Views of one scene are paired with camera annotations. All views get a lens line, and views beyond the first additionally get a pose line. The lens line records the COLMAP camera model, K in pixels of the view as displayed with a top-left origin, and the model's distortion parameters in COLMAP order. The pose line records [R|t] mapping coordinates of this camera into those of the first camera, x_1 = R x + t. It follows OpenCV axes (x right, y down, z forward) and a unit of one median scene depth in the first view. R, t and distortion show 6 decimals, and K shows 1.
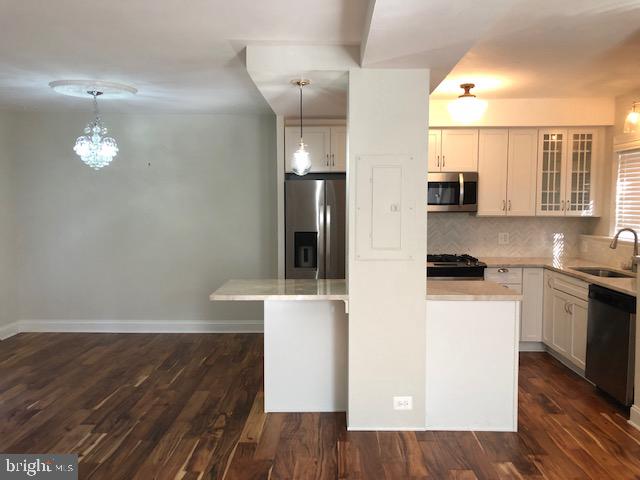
lens RADIAL K [[536.5, 0, 317.0], [0, 536.5, 240.4], [0, 0, 1]] dist [0.031395, 0.012638]
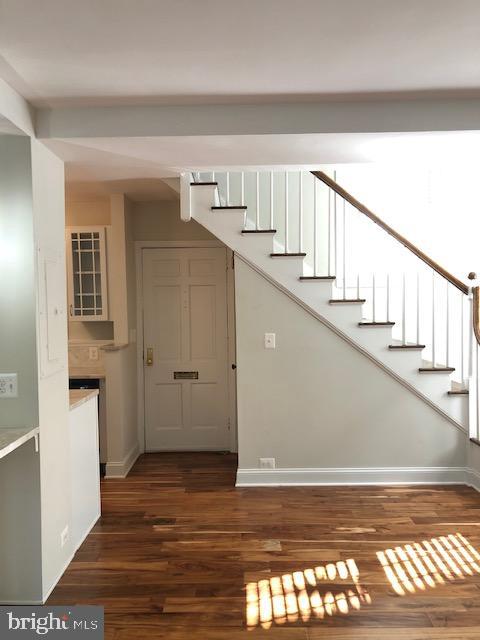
lens RADIAL K [[536.5, 0, 231.1], [0, 536.5, 326.3], [0, 0, 1]] dist [0.031395, 0.012638]
pose [[-0.018605, -0.035513, 0.999196, -0.613707], [0.103547, 0.993927, 0.037254, -0.032363], [-0.994450, 0.104157, -0.014815, 0.630258]]
